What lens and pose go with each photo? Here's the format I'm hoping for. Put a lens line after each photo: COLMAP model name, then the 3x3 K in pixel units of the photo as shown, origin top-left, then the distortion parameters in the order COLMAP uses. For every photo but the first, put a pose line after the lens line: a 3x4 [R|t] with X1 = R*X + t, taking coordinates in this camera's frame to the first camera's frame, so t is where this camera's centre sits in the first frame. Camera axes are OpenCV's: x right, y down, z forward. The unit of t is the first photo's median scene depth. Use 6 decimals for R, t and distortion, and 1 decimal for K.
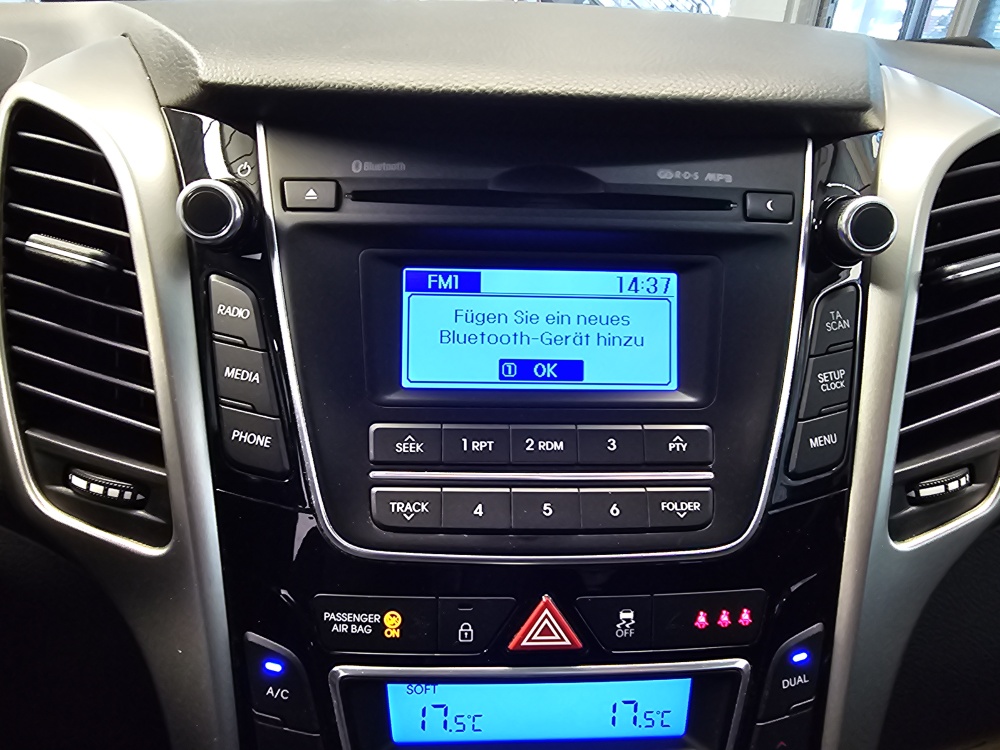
lens RADIAL K [[682.1, 0, 491.3], [0, 682.1, 369.4], [0, 0, 1]] dist [0.005520, -0.002078]
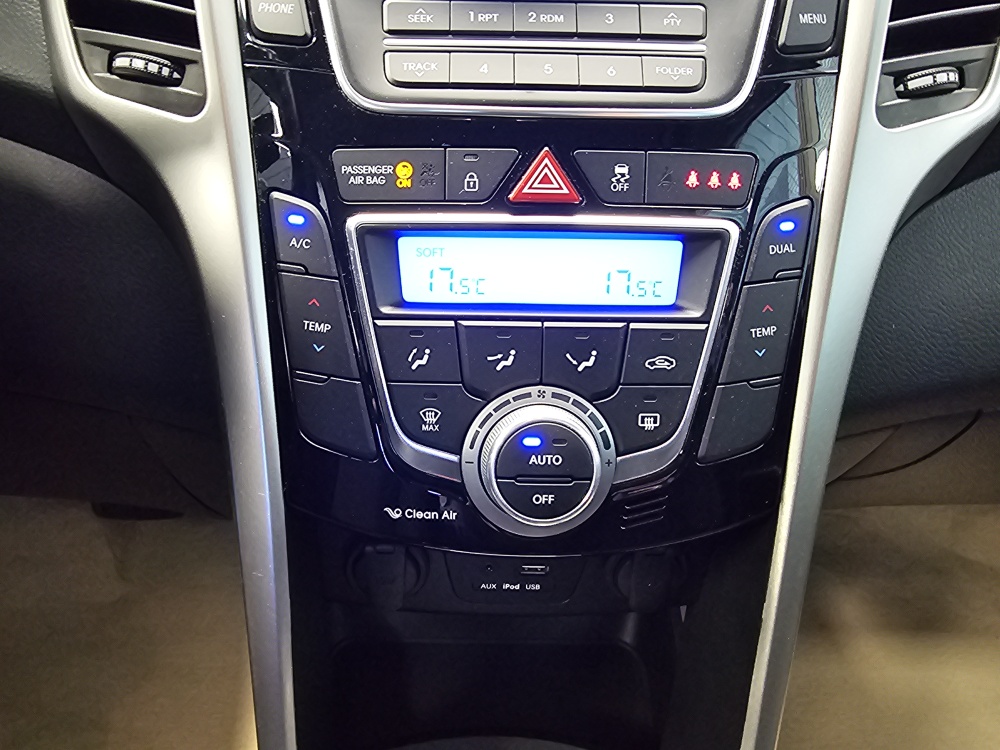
lens RADIAL K [[684.6, 0, 460.3], [0, 684.6, 384.7], [0, 0, 1]] dist [0.004017, -0.000449]
pose [[0.998778, 0.007407, -0.048854, 0.000727], [-0.006549, 0.999822, 0.017686, 0.666894], [0.048976, -0.017344, 0.998649, -0.090099]]
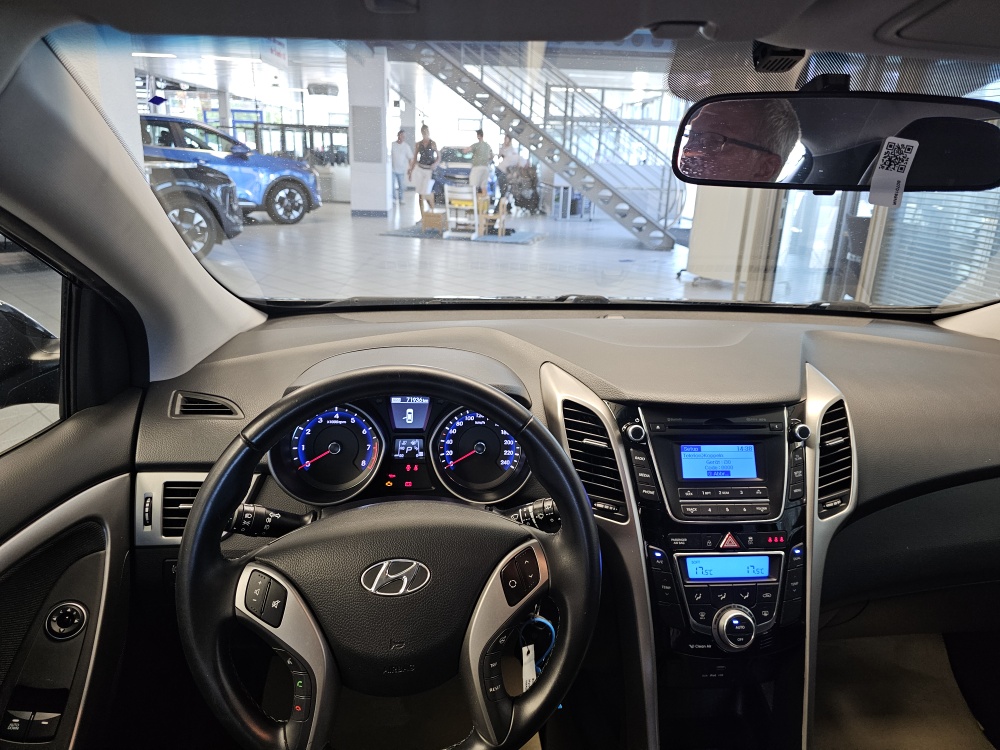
lens RADIAL K [[671.0, 0, 503.2], [0, 671.0, 363.6], [0, 0, 1]] dist [0.055571, -0.053530]
pose [[0.999260, -0.018060, 0.033951, -1.247633], [0.023902, 0.983297, -0.180434, 0.054194], [-0.030125, 0.181112, 0.983001, -2.746162]]
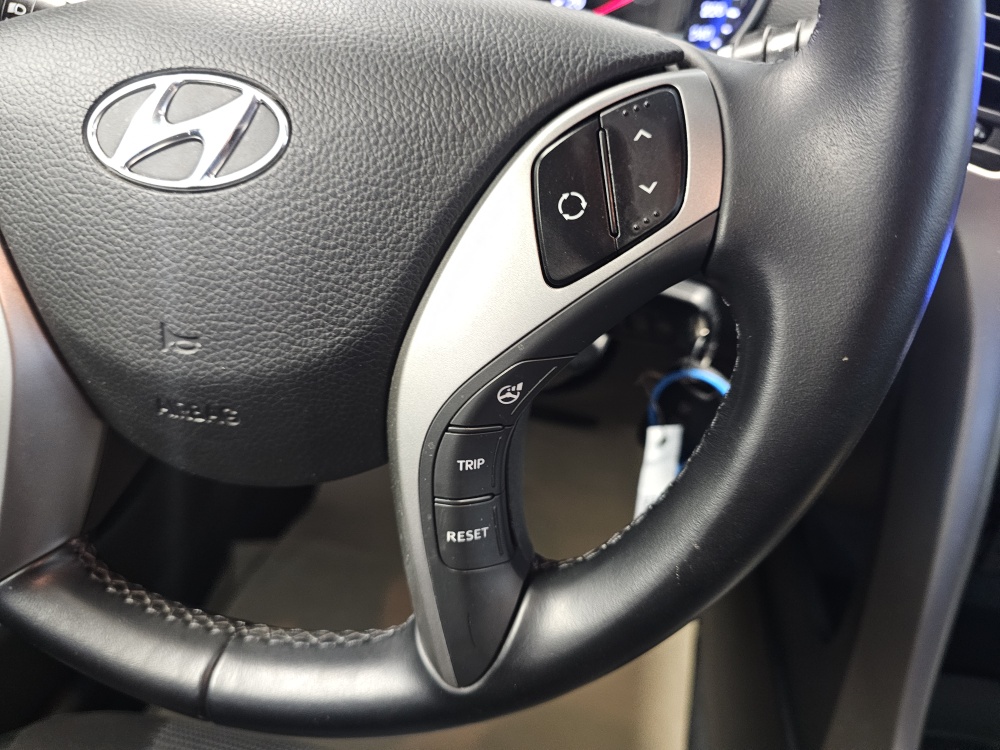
lens RADIAL K [[671.0, 0, 503.2], [0, 671.0, 363.6], [0, 0, 1]] dist [0.055571, -0.053530]
pose [[0.948690, 0.152907, -0.276778, -0.977951], [-0.106022, 0.978457, 0.177149, 0.485969], [0.297902, -0.138715, 0.944464, -0.592179]]
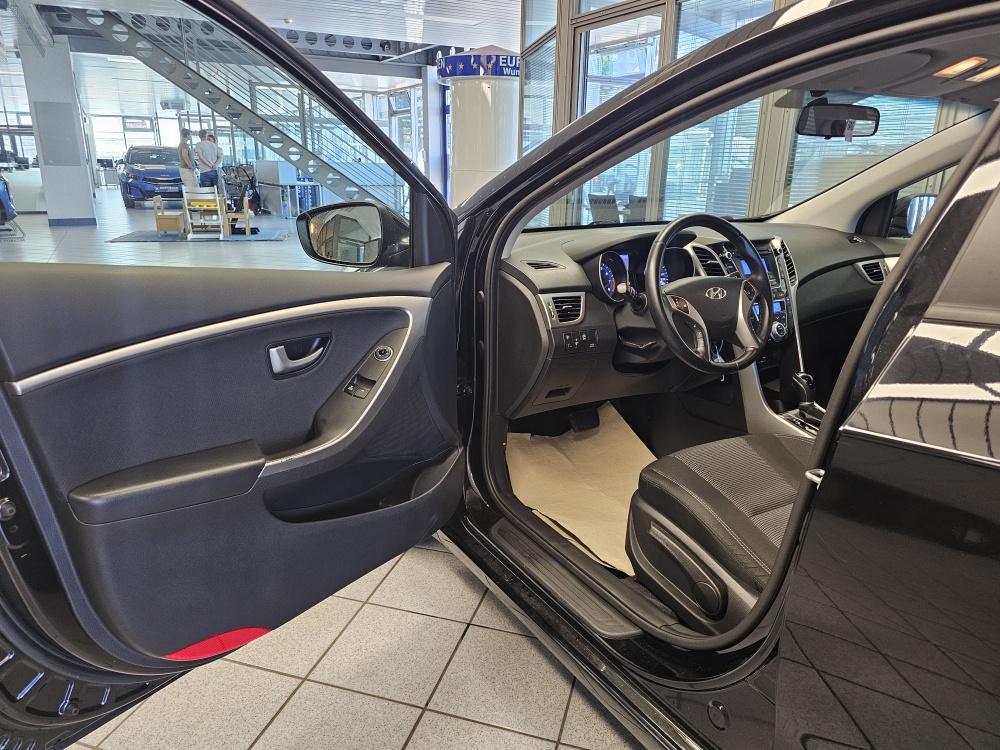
lens RADIAL K [[669.5, 0, 493.1], [0, 669.5, 362.2], [0, 0, 1]] dist [0.107645, -0.100153]
pose [[0.889438, -0.158162, 0.428817, -6.746469], [0.234306, 0.963340, -0.130678, 1.451502], [-0.392428, 0.216704, 0.893890, -5.082216]]
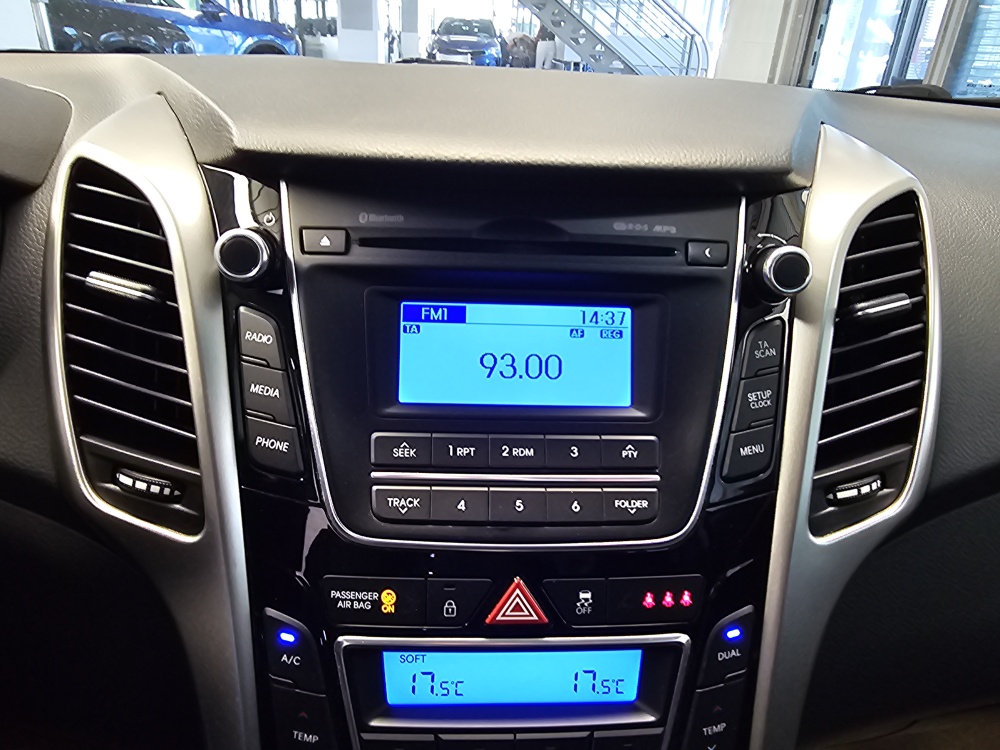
lens RADIAL K [[682.1, 0, 491.3], [0, 682.1, 369.4], [0, 0, 1]] dist [0.005520, -0.002078]
pose [[0.999960, 0.008208, 0.003534, 0.026291], [-0.008106, 0.999577, -0.027922, 0.001057], [-0.003762, 0.027892, 0.999604, -0.195629]]
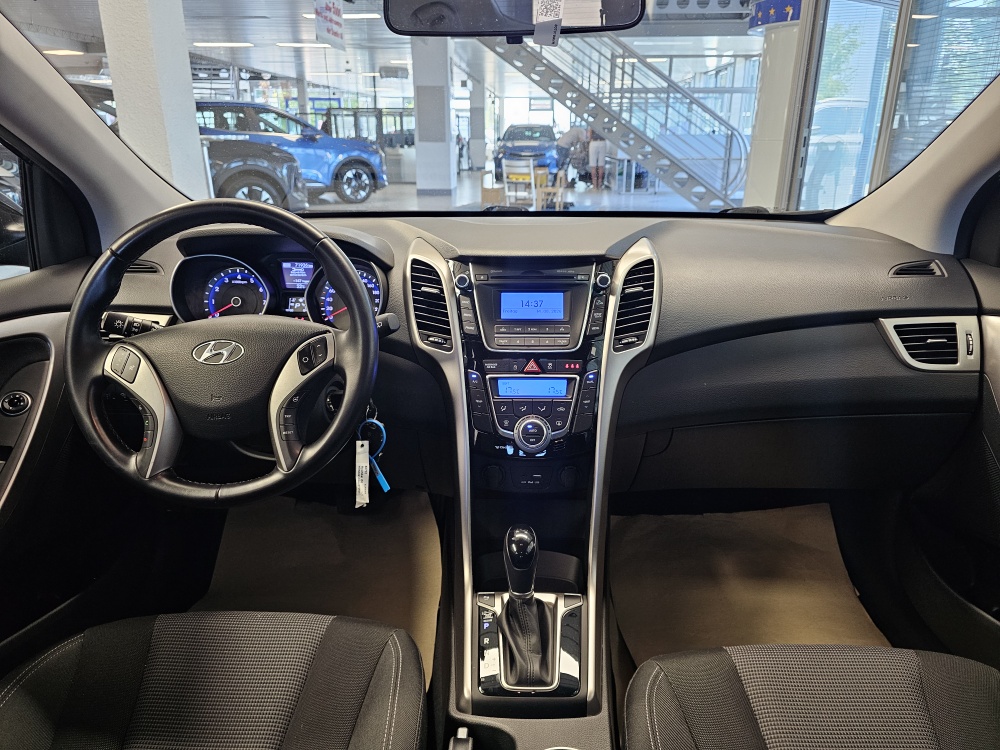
lens RADIAL K [[671.0, 0, 503.2], [0, 671.0, 363.6], [0, 0, 1]] dist [0.055571, -0.053530]
pose [[0.996771, -0.015366, -0.078811, 0.233791], [0.002819, 0.987610, -0.156906, 1.043045], [0.080246, 0.156177, 0.984464, -3.402662]]
